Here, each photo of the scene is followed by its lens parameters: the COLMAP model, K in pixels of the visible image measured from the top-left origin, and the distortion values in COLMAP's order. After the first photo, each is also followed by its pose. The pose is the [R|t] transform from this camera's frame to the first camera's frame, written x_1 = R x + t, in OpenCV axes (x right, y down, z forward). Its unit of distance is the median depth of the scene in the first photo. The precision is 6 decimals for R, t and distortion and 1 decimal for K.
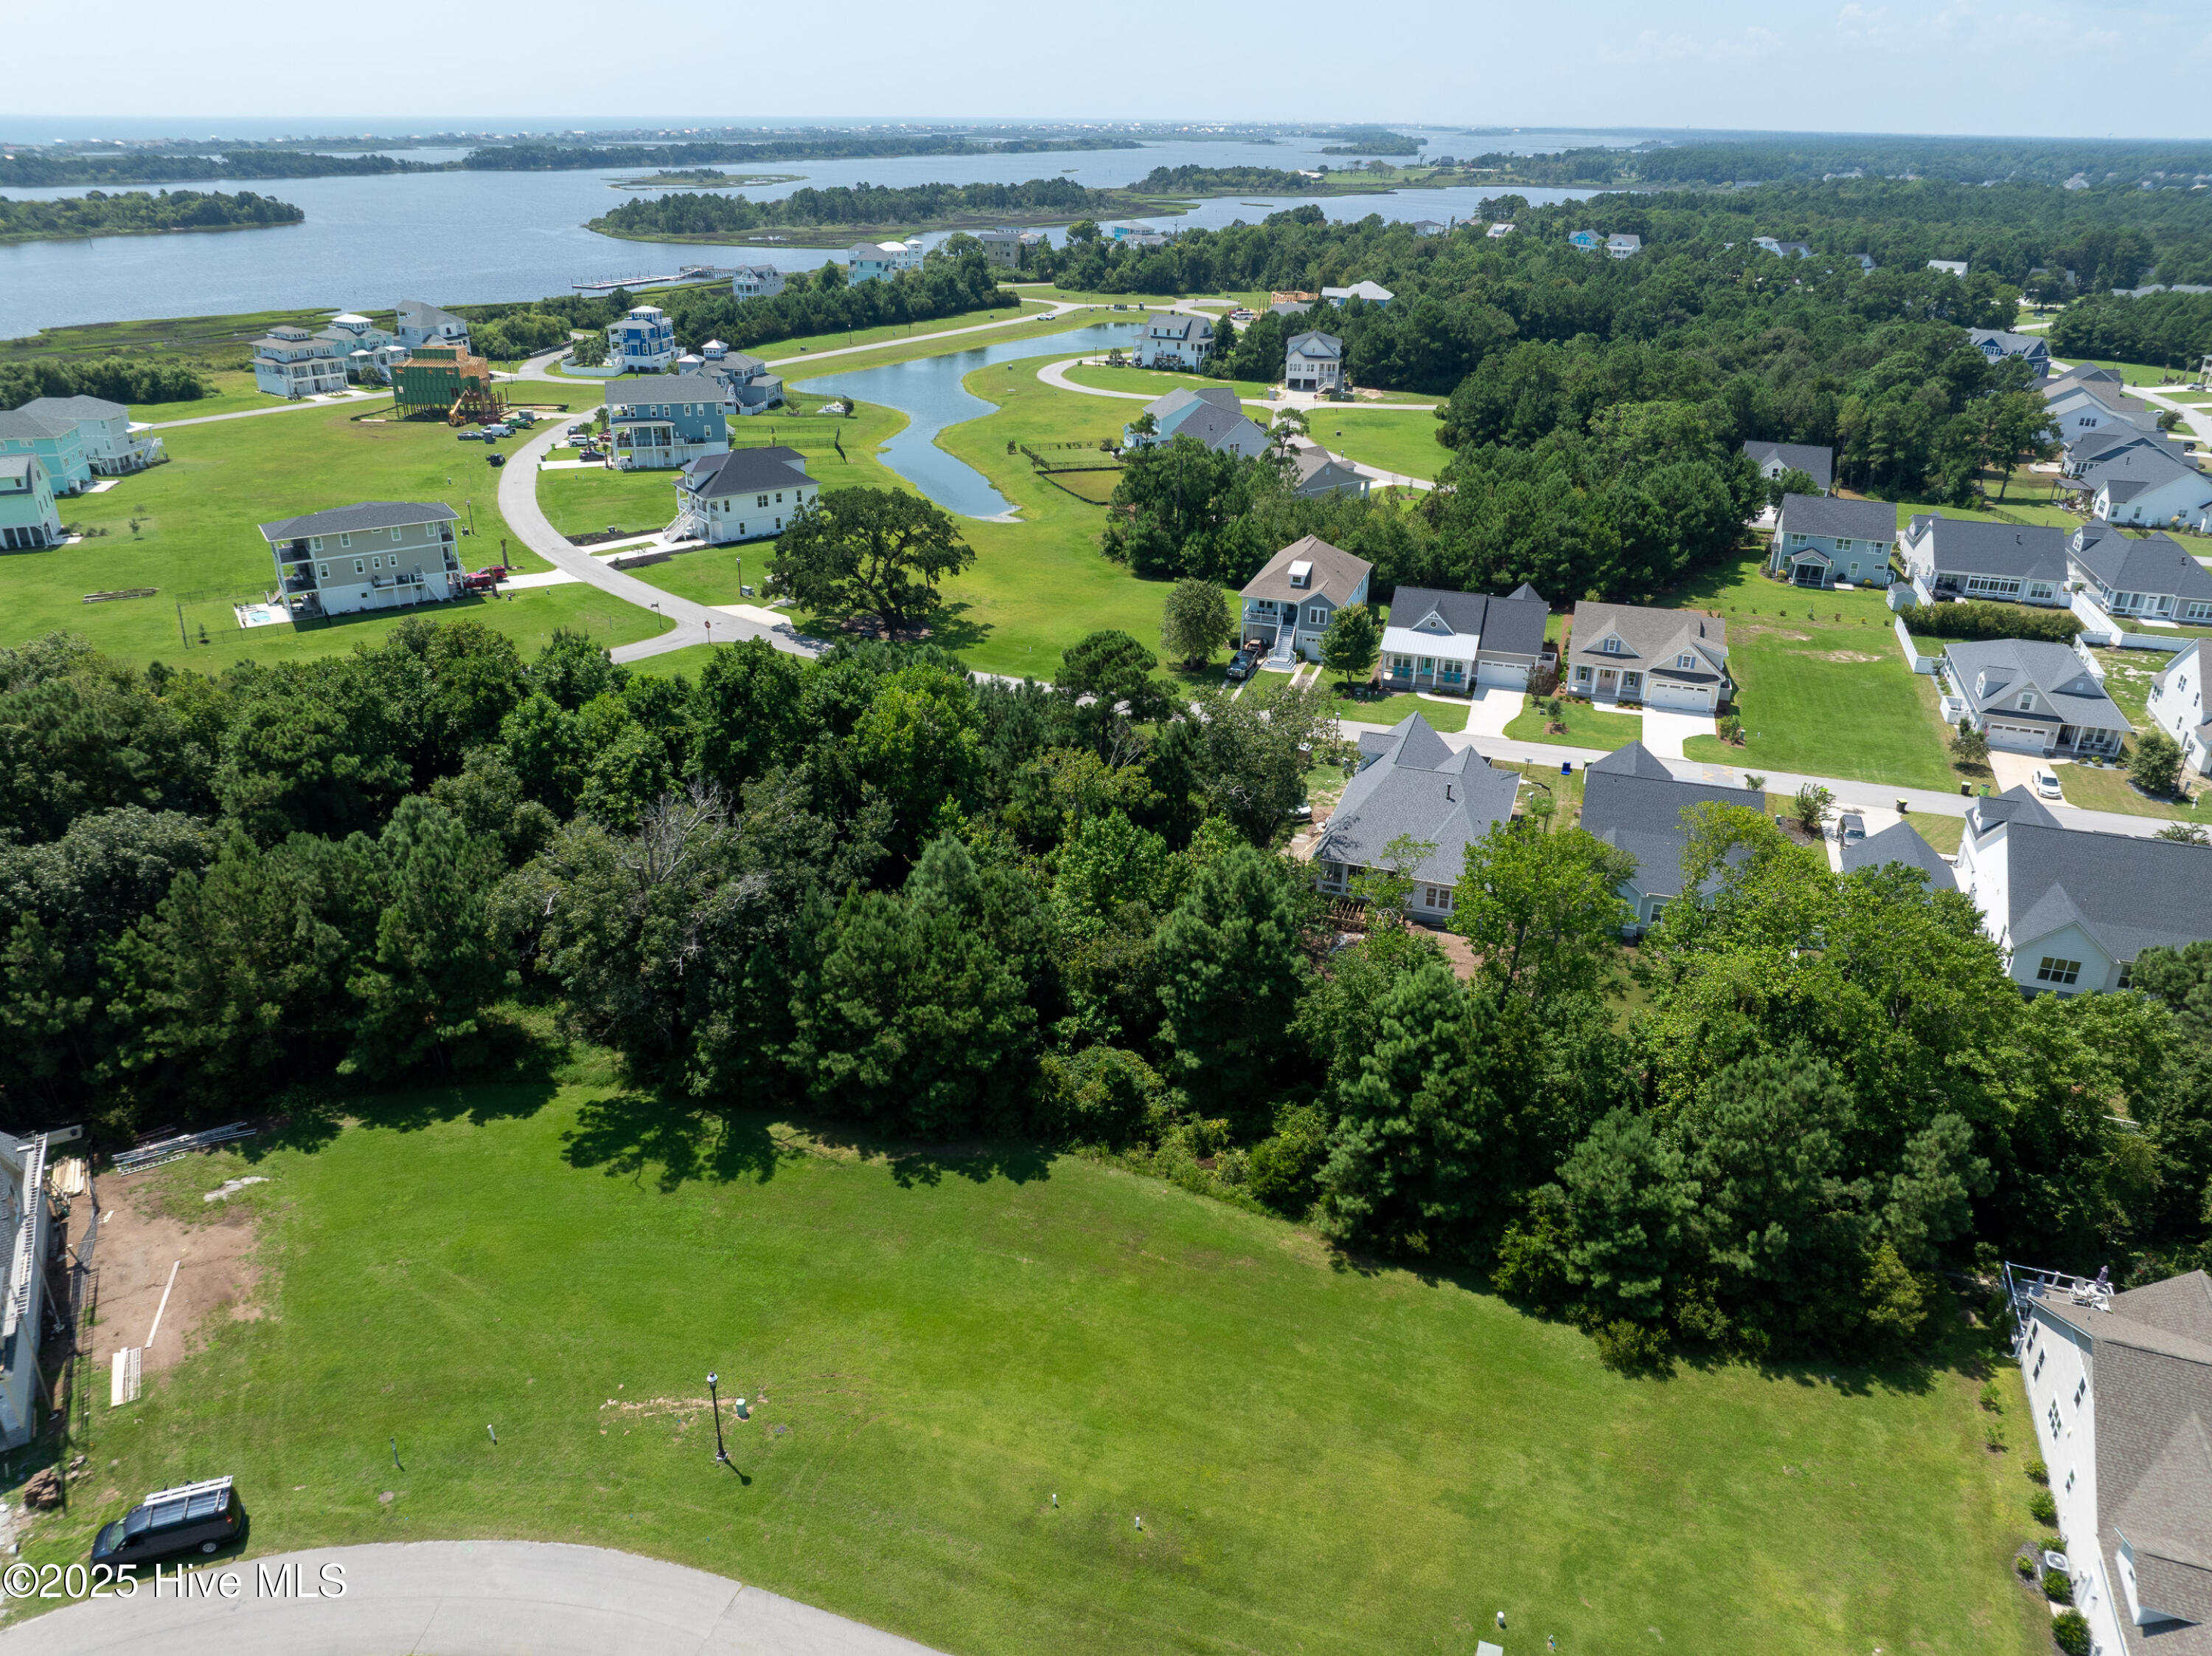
lens RADIAL K [[1554.2, 0, 1105.4], [0, 1554.2, 828.3], [0, 0, 1]] dist [-0.042087, 0.010078]
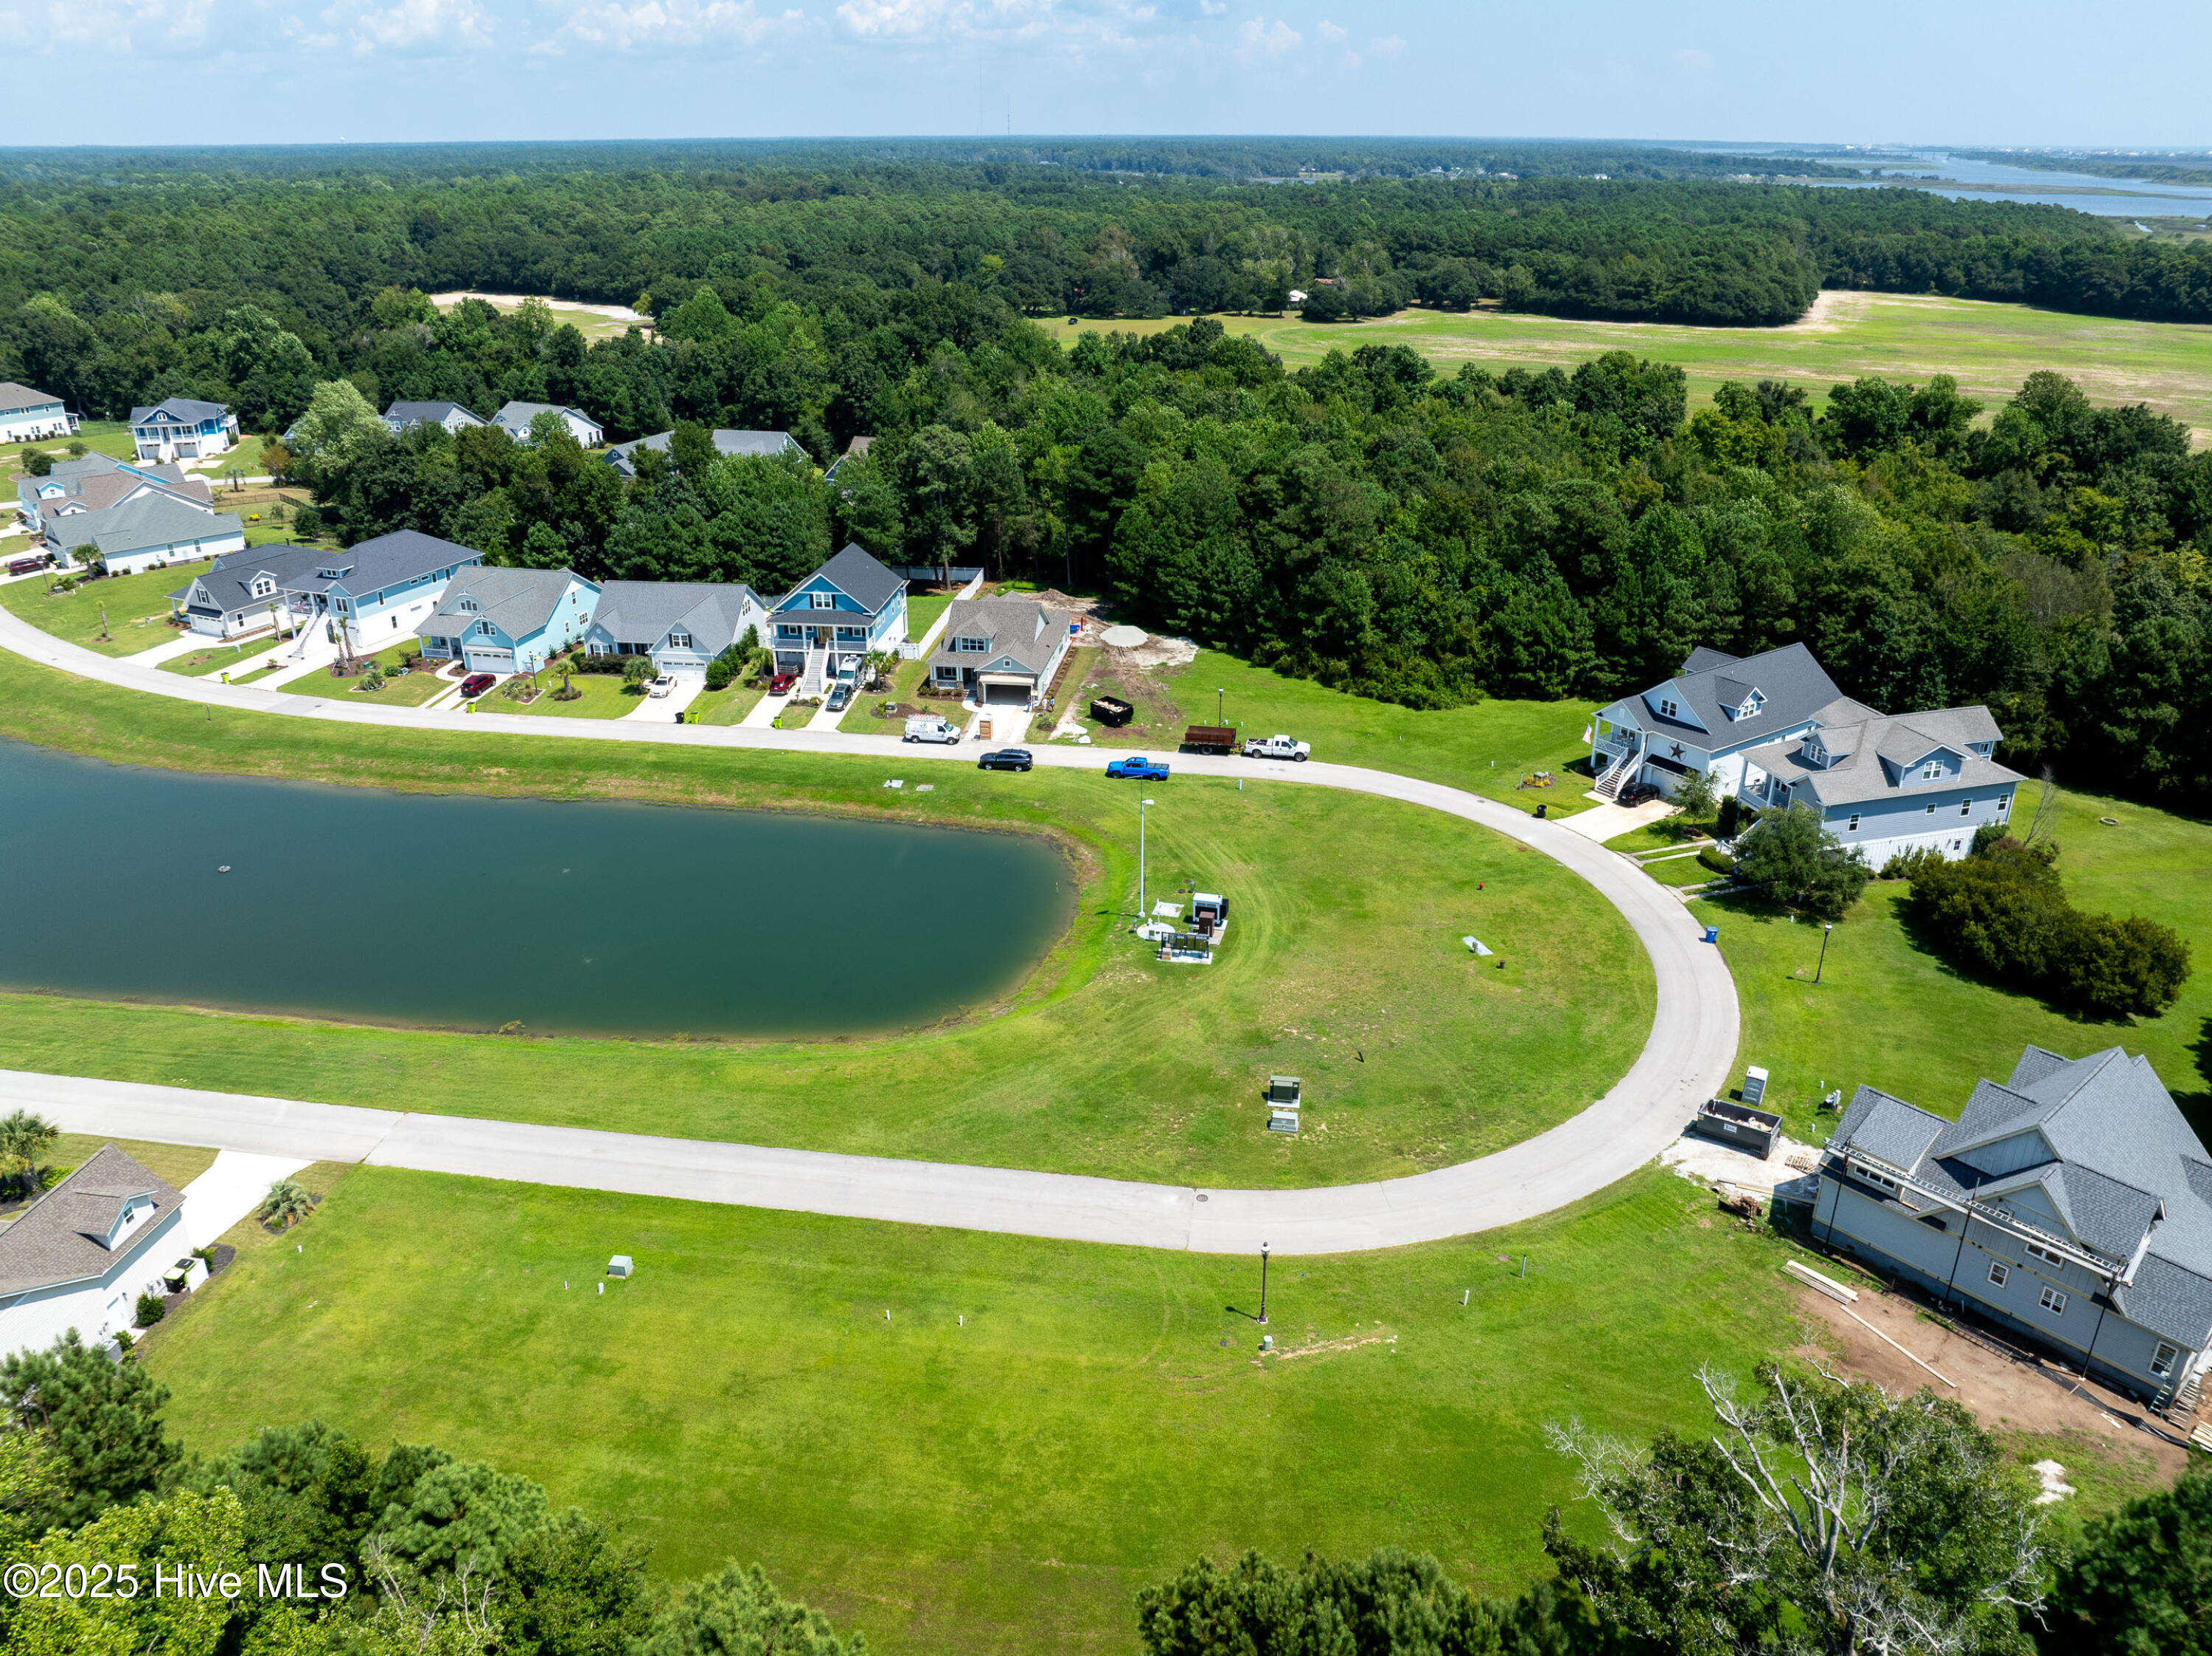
lens RADIAL K [[1554.2, 0, 1108.8], [0, 1554.2, 860.1], [0, 0, 1]] dist [-0.042087, 0.010078]
pose [[-0.978569, 0.078796, -0.190249, 0.040512], [-0.094904, 0.647347, 0.756264, -0.525912], [0.182748, 0.758112, -0.625995, 1.143066]]
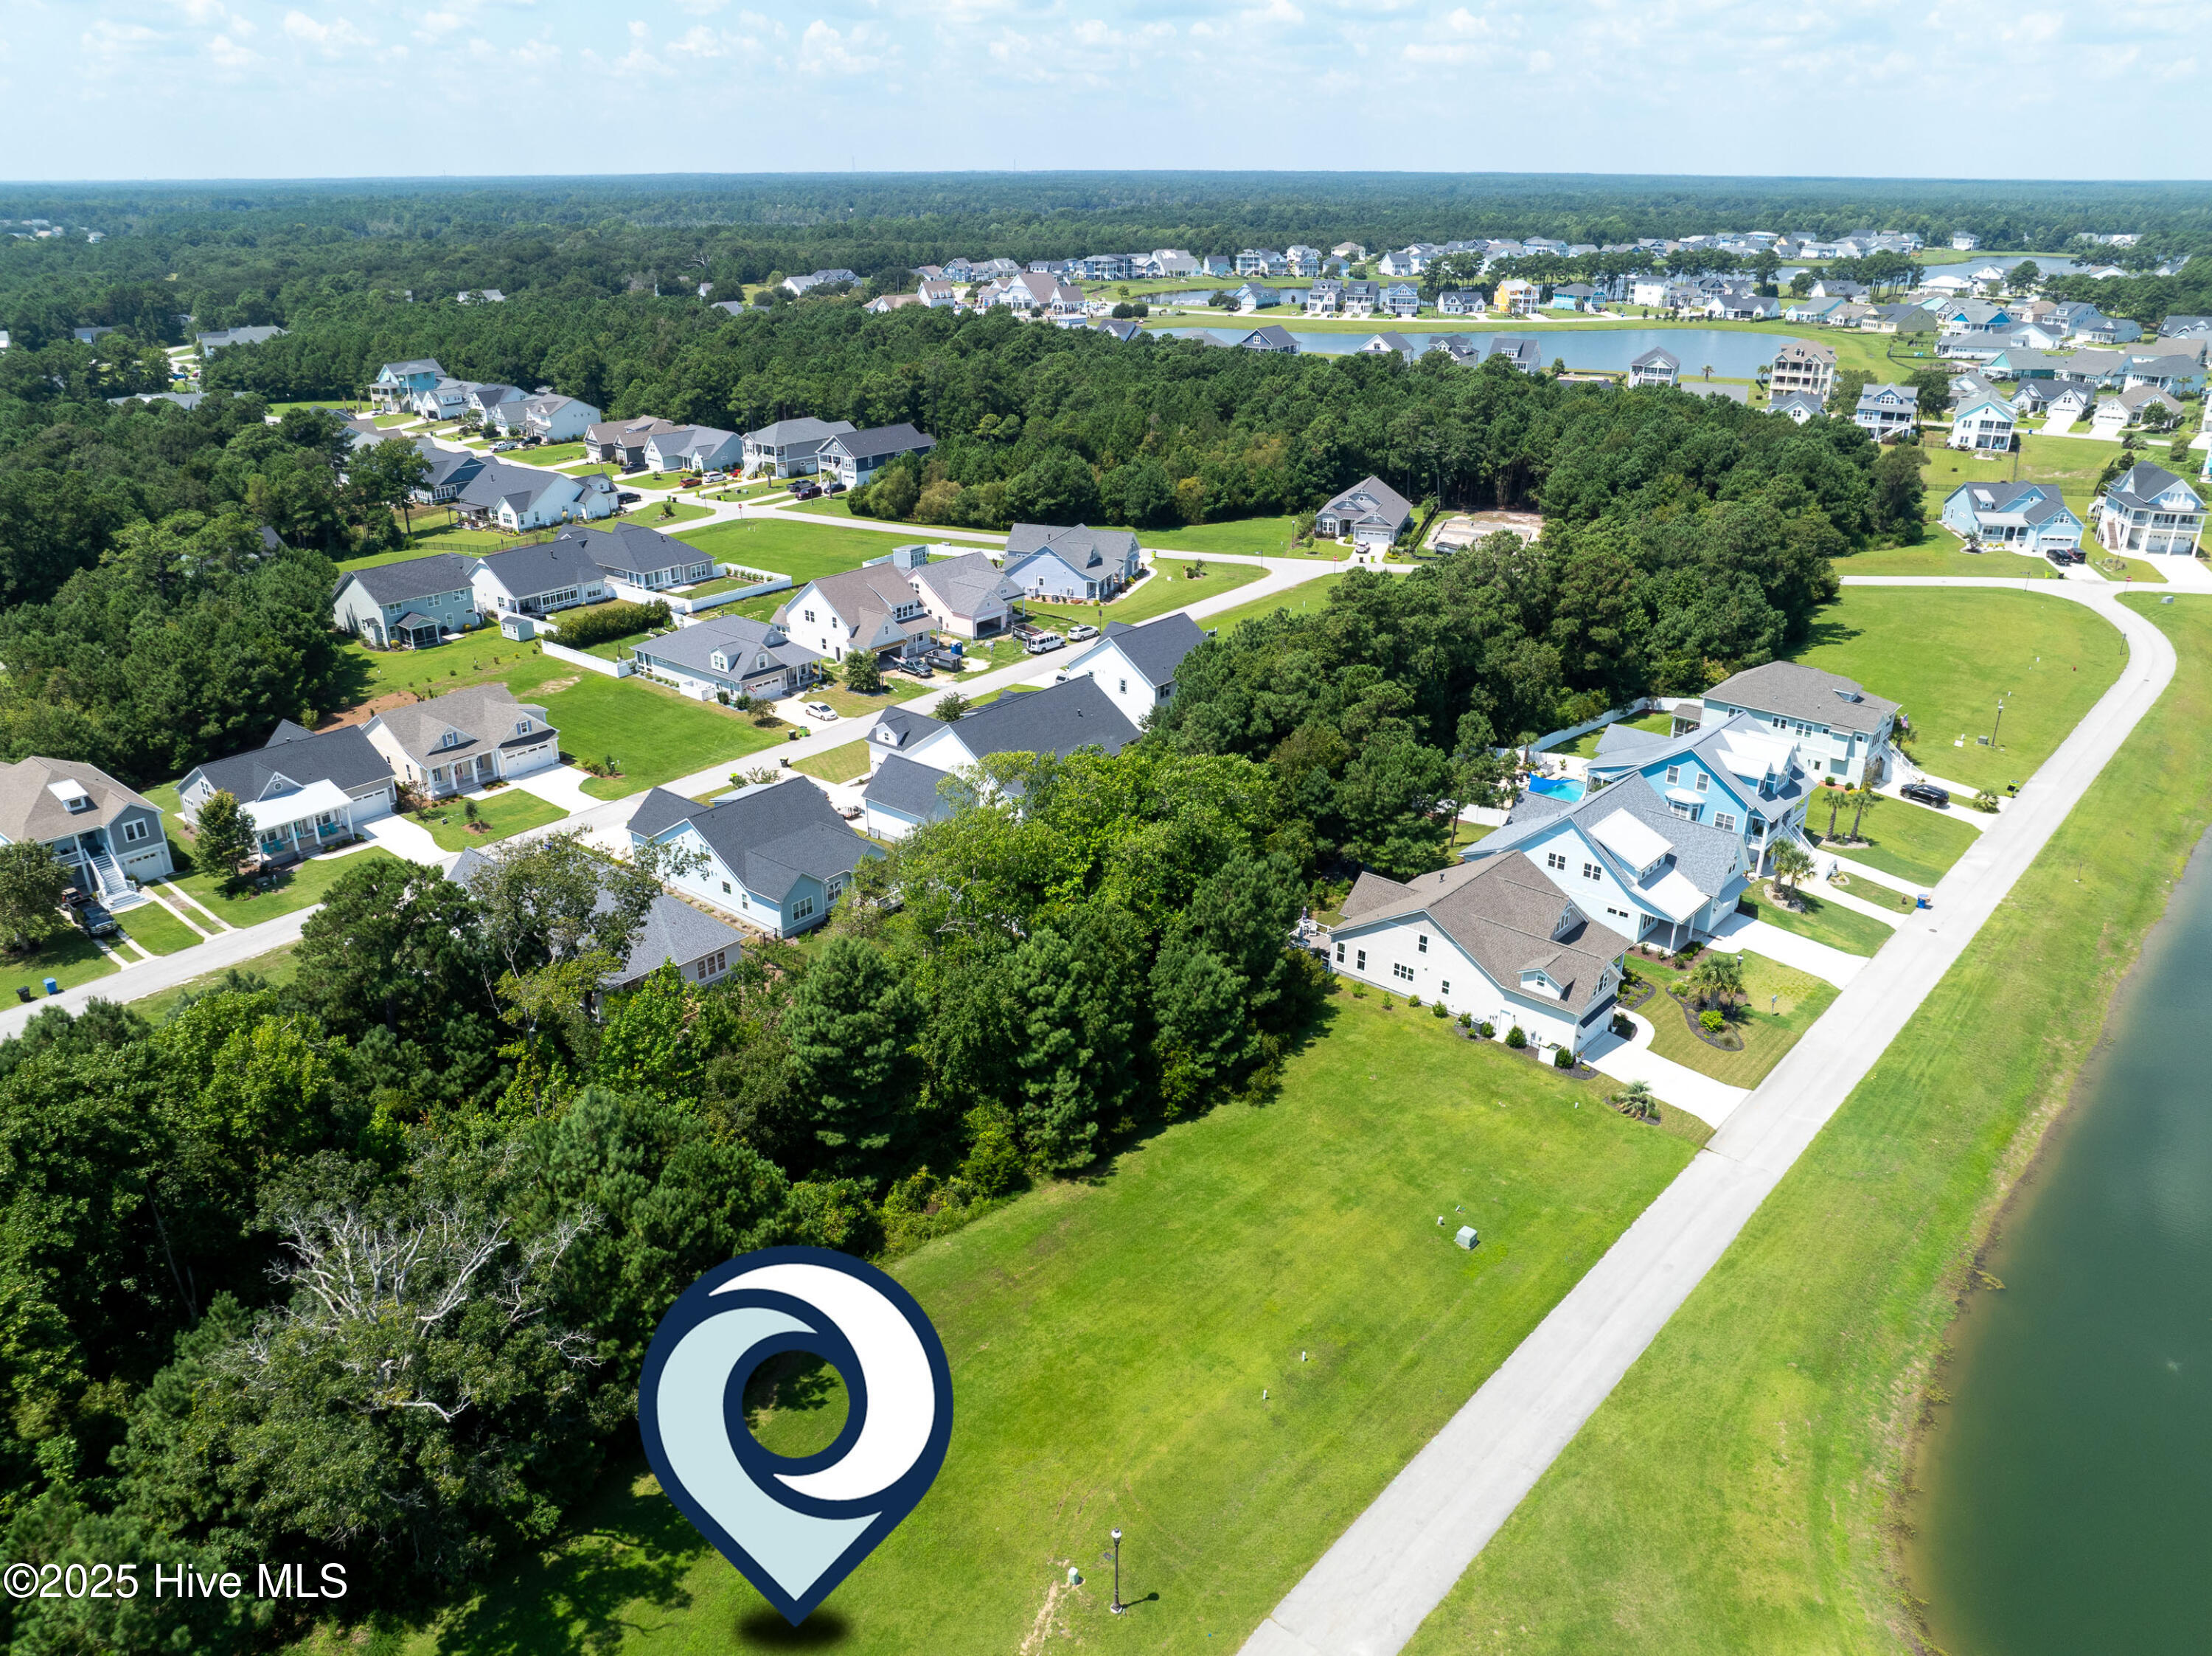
lens RADIAL K [[1554.2, 0, 1113.6], [0, 1554.2, 854.8], [0, 0, 1]] dist [-0.042087, 0.010078]
pose [[0.359764, -0.389694, 0.847767, -0.729772], [0.395633, 0.886591, 0.239647, -0.220502], [-0.845011, 0.249188, 0.473139, 0.317404]]
